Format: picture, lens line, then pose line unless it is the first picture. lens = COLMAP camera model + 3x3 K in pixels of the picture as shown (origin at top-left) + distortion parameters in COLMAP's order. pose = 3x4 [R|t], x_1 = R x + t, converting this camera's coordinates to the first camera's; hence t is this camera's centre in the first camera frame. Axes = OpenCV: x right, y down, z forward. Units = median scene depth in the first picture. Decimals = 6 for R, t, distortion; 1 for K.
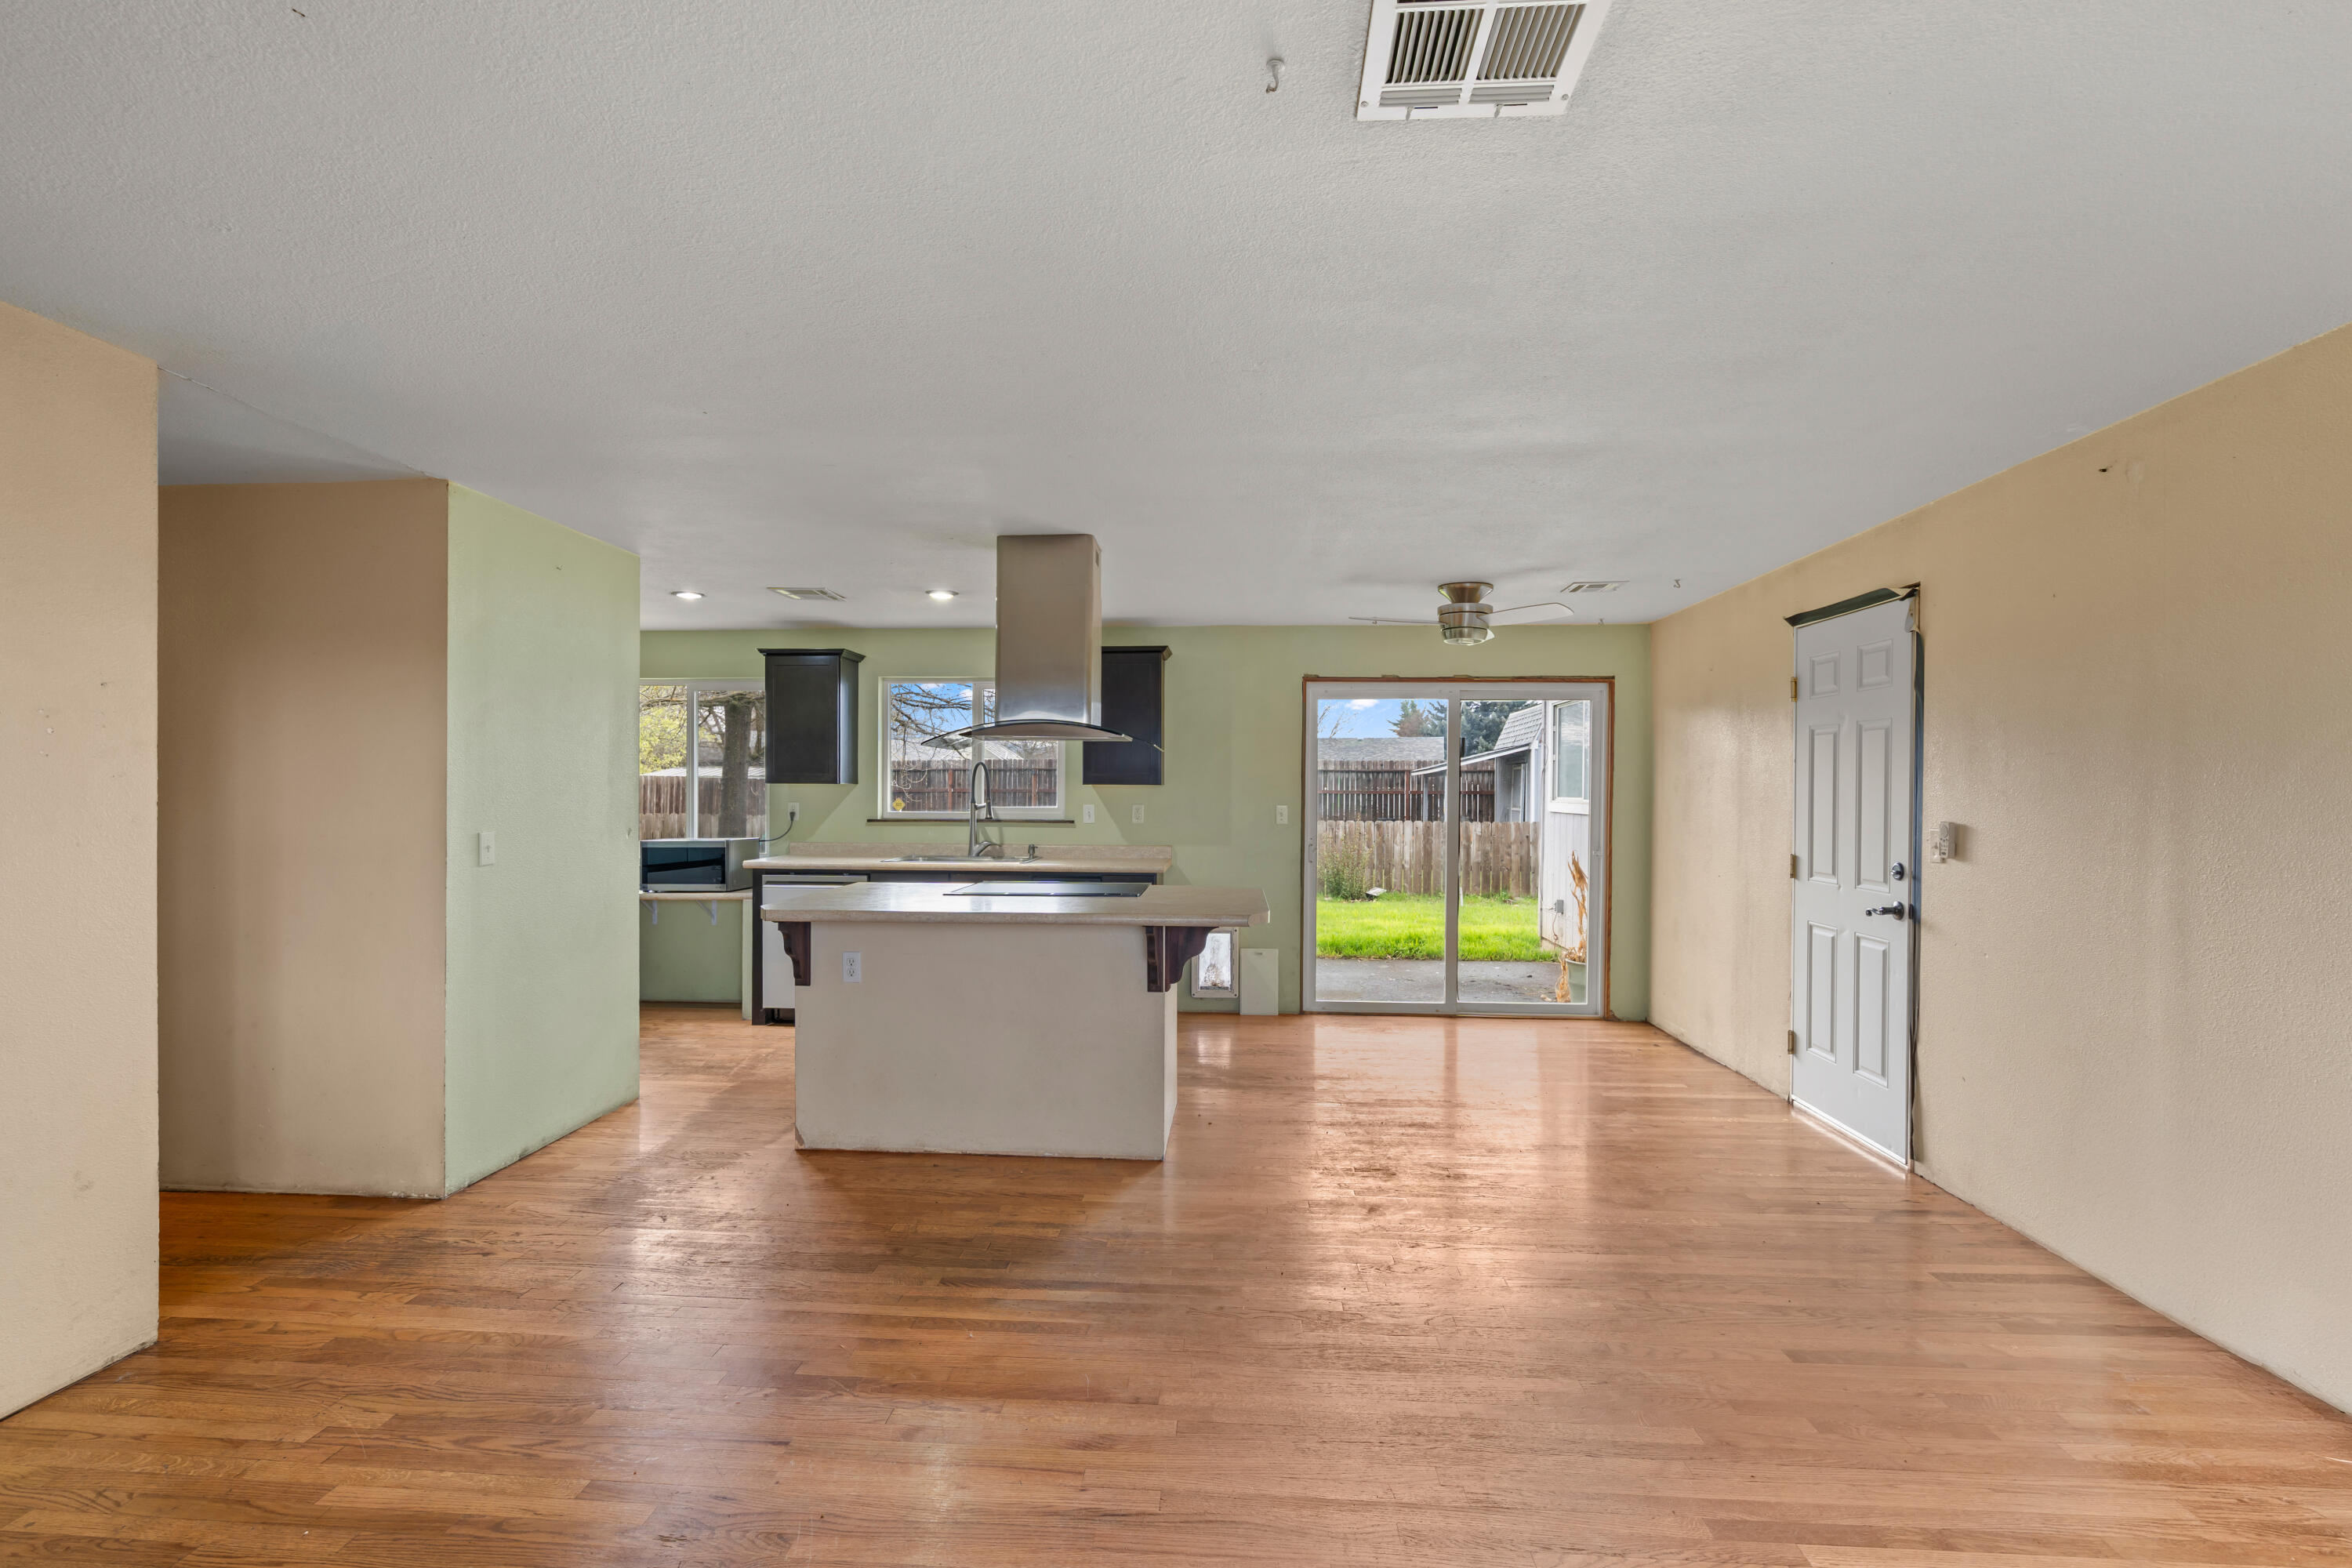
lens RADIAL K [[1069.5, 0, 1177.1], [0, 1069.5, 797.9], [0, 0, 1]] dist [0.000320, -0.000073]
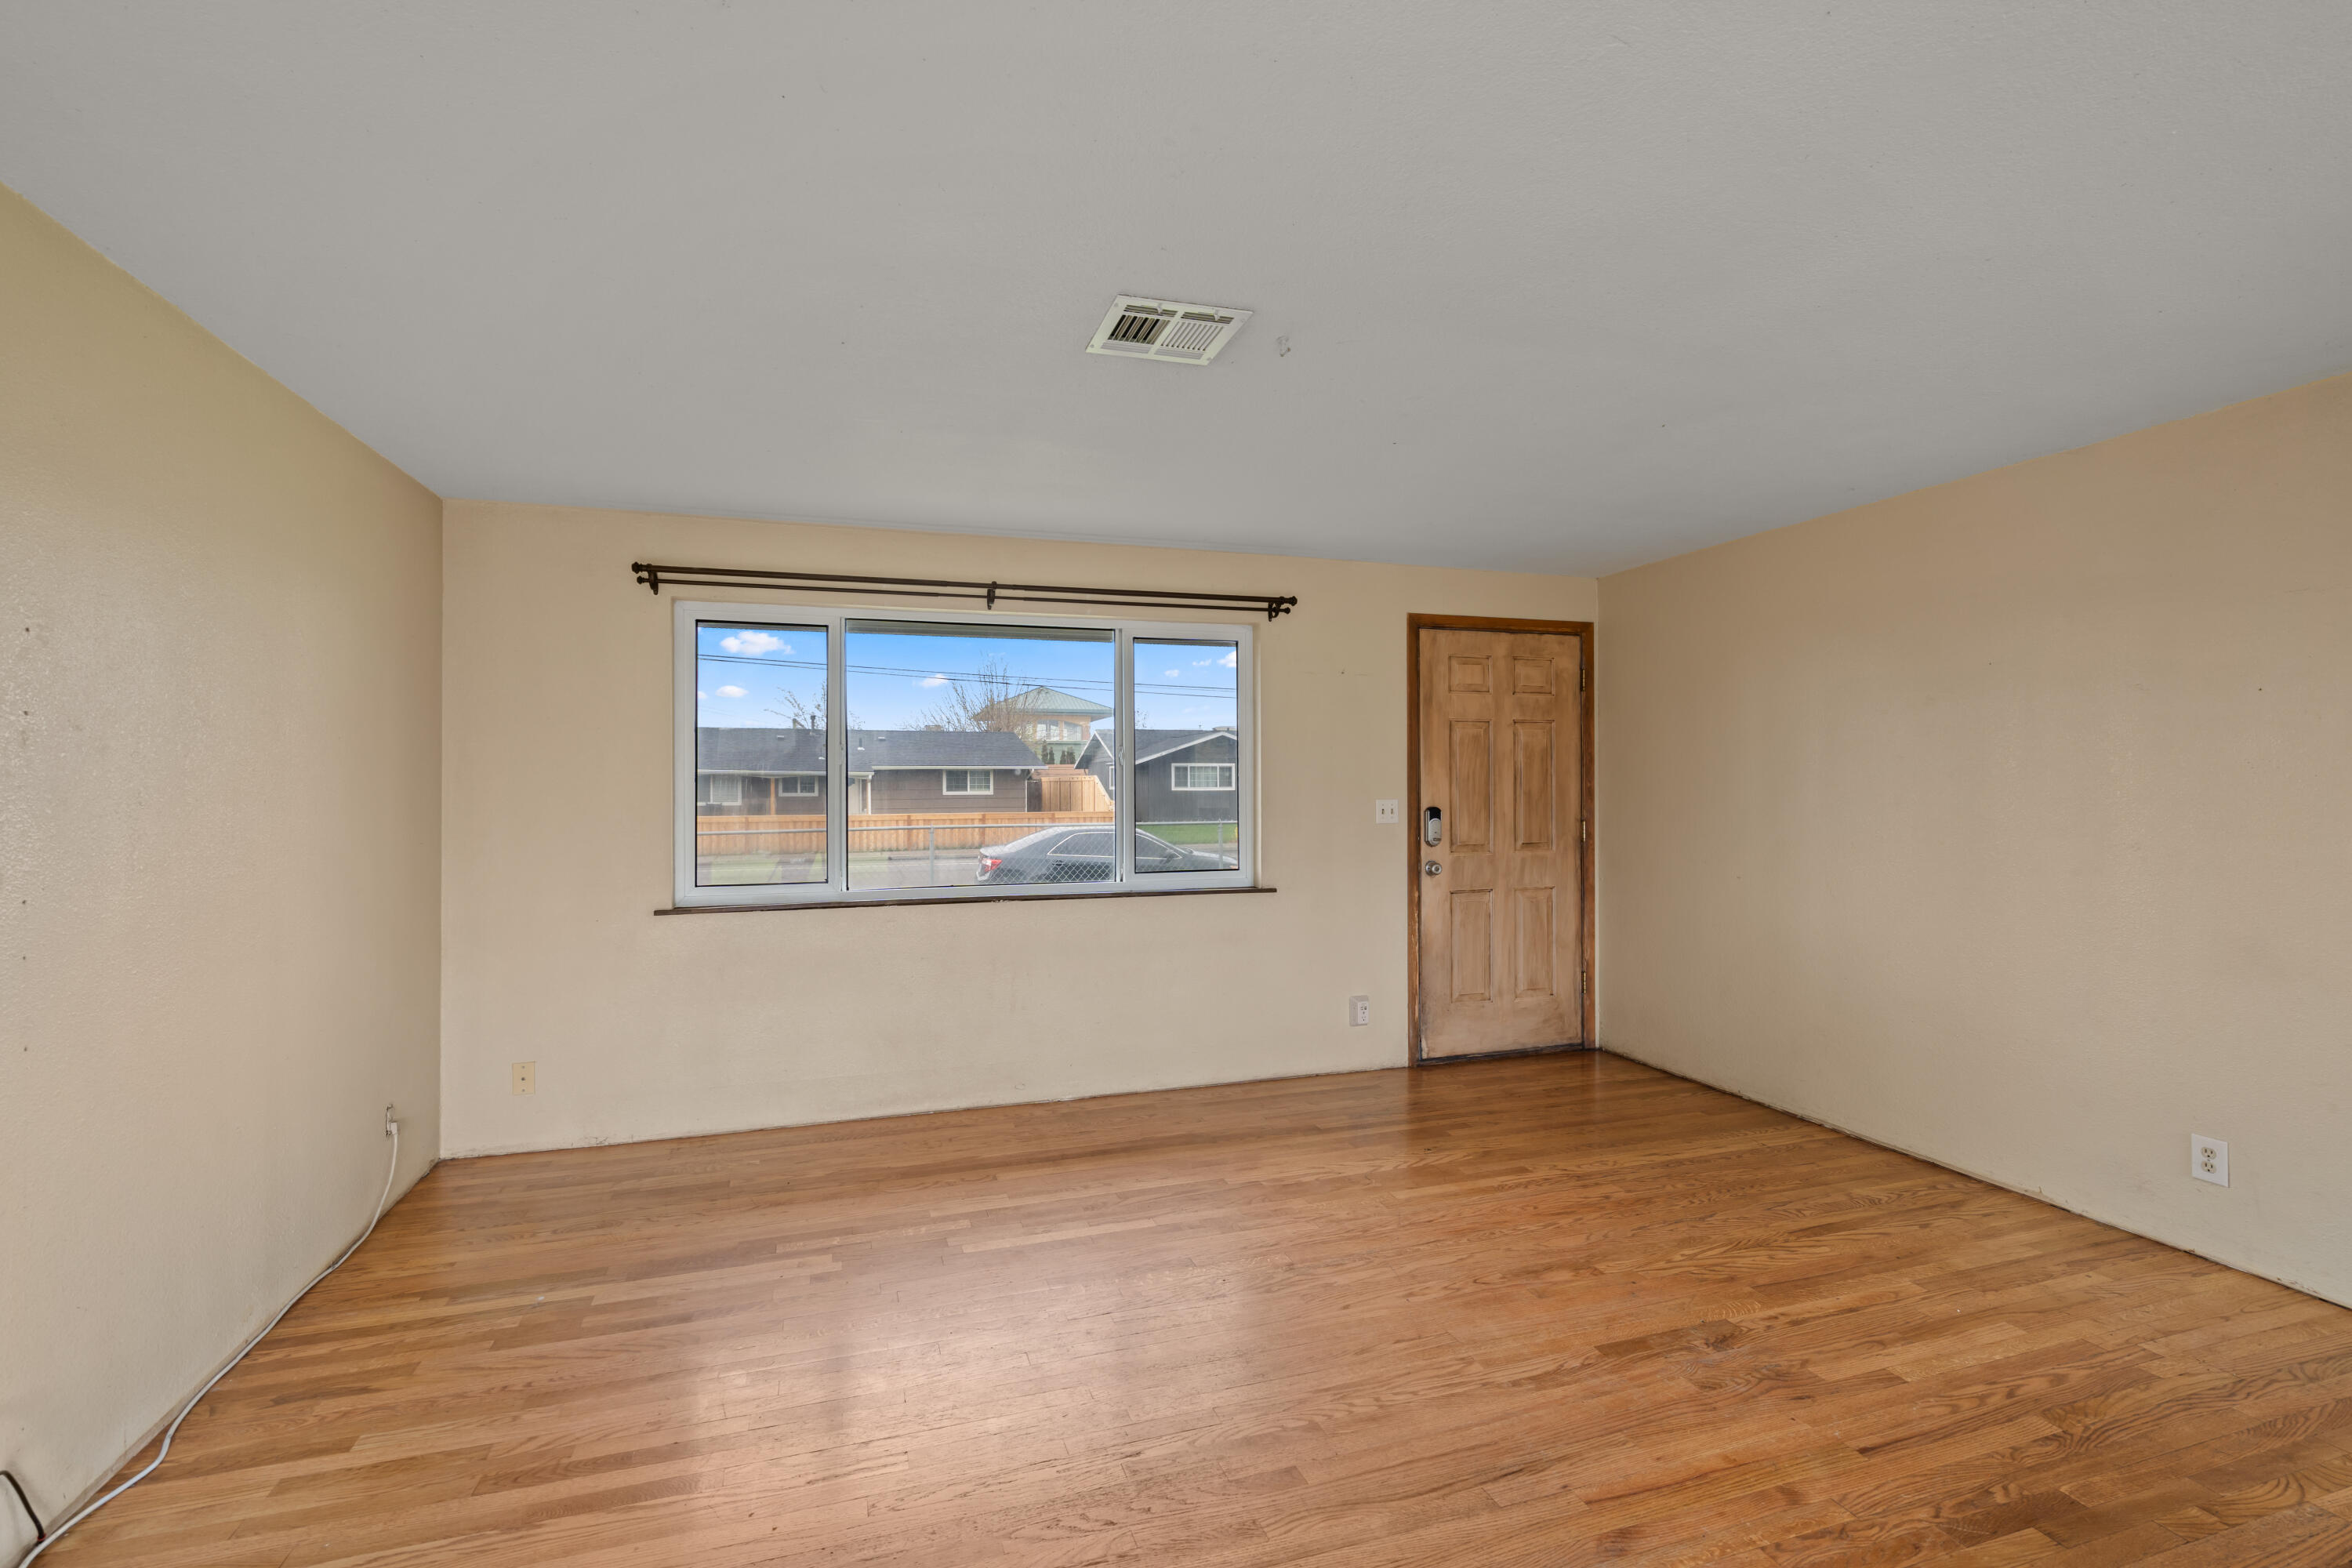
lens RADIAL K [[1069.5, 0, 1179.0], [0, 1069.5, 782.3], [0, 0, 1]] dist [0.000320, -0.000073]
pose [[-0.926632, -0.003397, -0.375955, 0.640148], [-0.005199, 0.999979, 0.003778, -0.007055], [0.375934, 0.005456, -0.926630, 1.843409]]
